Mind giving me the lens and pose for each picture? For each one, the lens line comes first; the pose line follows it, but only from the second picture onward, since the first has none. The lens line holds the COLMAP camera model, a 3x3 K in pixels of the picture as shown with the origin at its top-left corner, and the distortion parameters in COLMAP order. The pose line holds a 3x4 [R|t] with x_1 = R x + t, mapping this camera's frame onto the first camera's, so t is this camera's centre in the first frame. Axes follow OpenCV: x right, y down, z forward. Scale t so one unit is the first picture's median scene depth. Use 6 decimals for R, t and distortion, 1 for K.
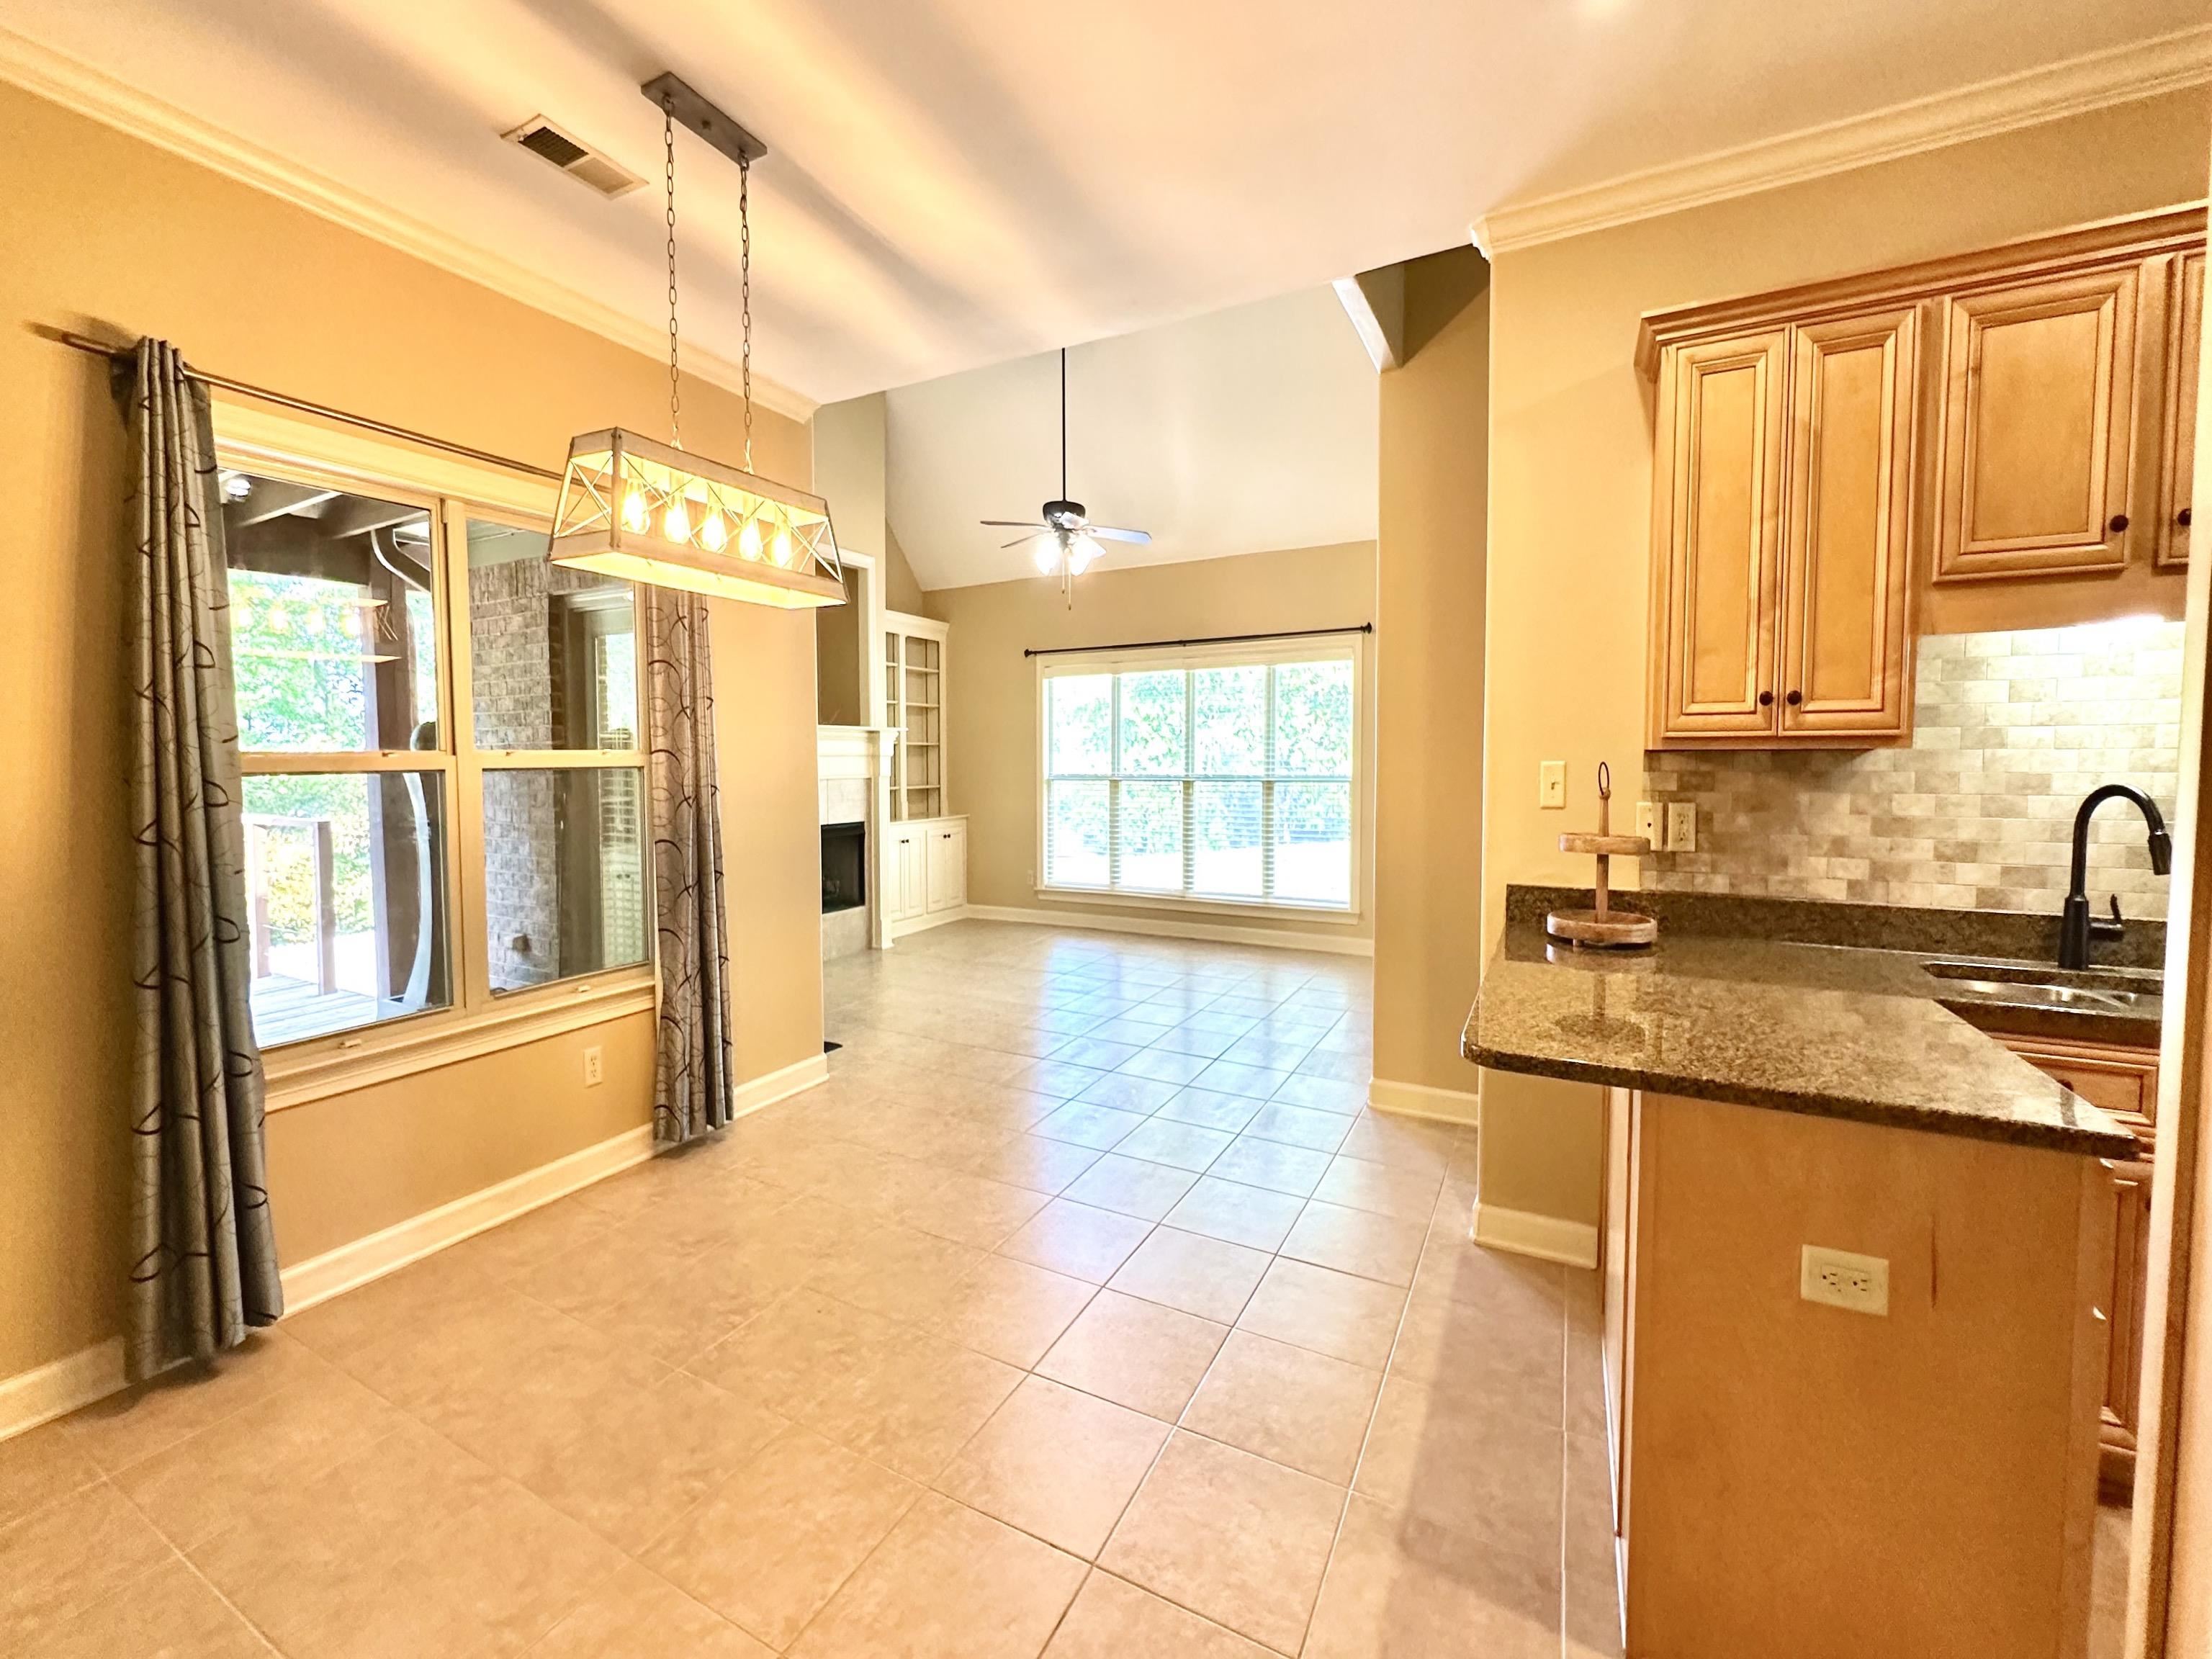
lens RADIAL K [[892.2, 0, 1110.1], [0, 892.2, 815.0], [0, 0, 1]] dist [0.000445, -0.000437]
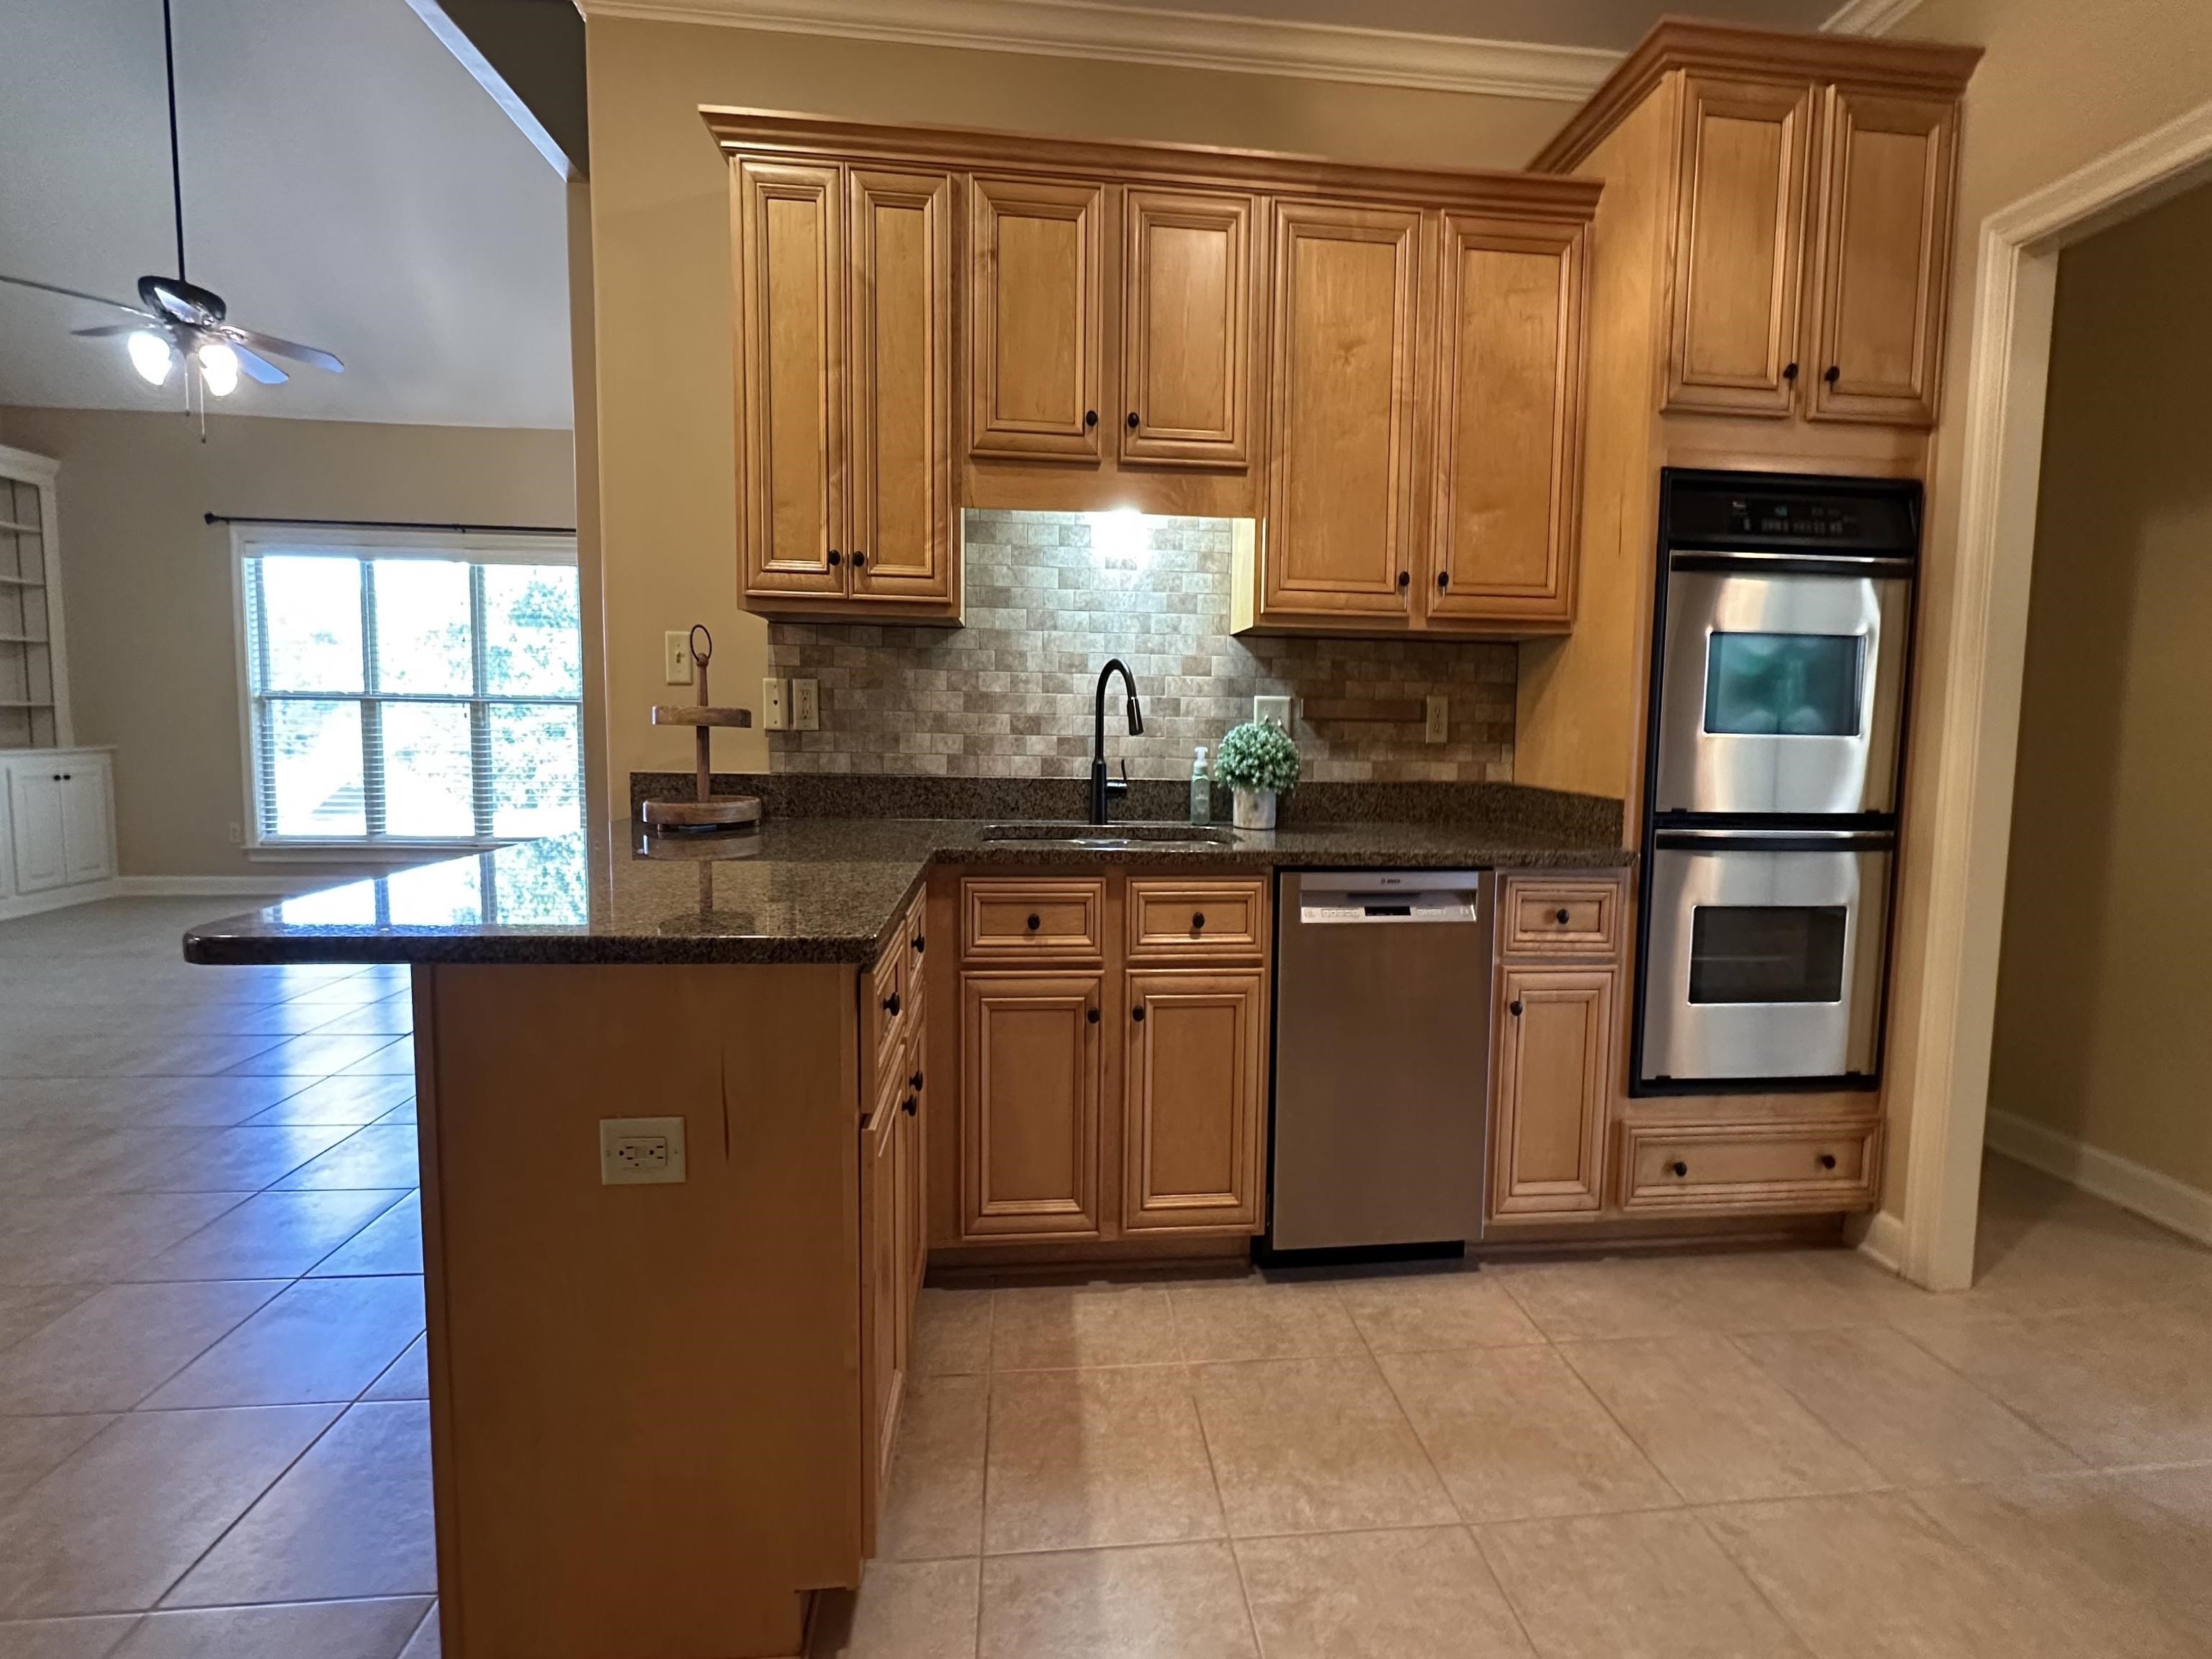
lens RADIAL K [[892.2, 0, 1104.0], [0, 892.2, 793.1], [0, 0, 1]] dist [0.000445, -0.000437]
pose [[0.845091, -0.021842, 0.534175, 0.411115], [0.009511, 0.999621, 0.025826, 0.088909], [-0.534537, -0.016745, 0.844979, 0.027755]]
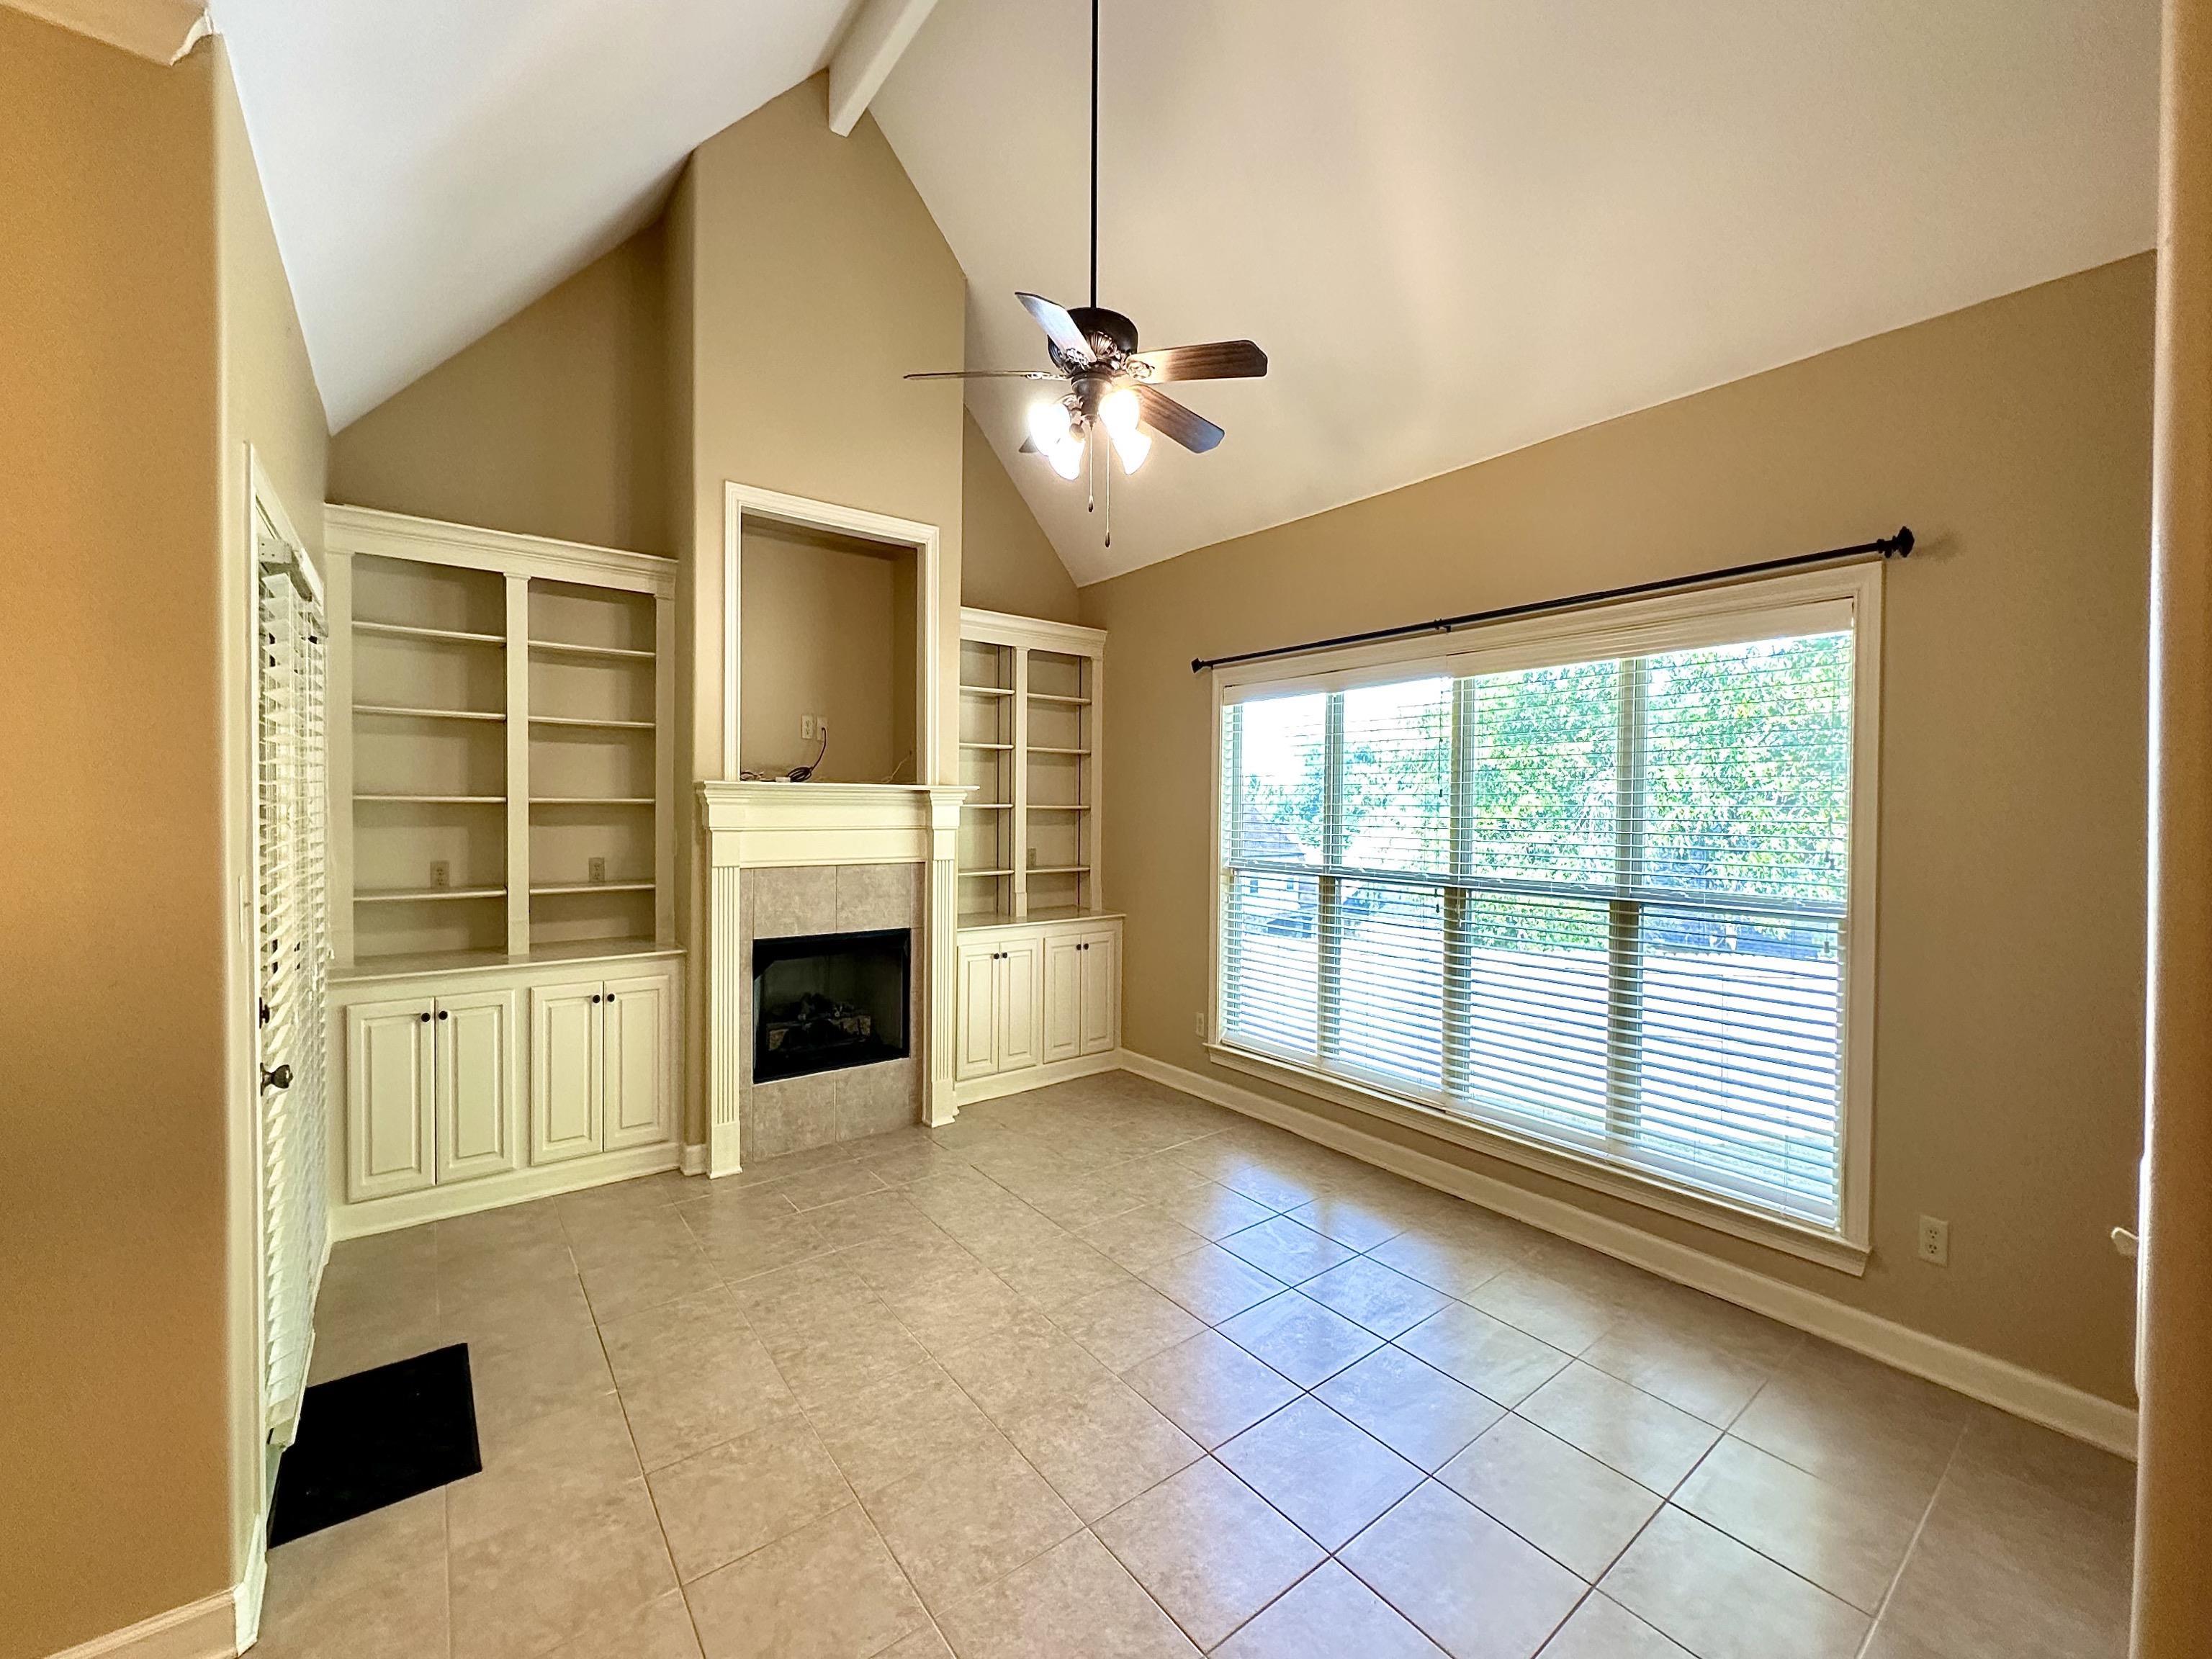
lens RADIAL K [[892.2, 0, 1109.1], [0, 892.2, 815.5], [0, 0, 1]] dist [0.000445, -0.000437]
pose [[0.909605, 0.018762, -0.415051, 0.366110], [-0.040863, 0.998176, -0.044433, -0.151540], [0.413460, 0.057377, 0.908713, 1.351663]]
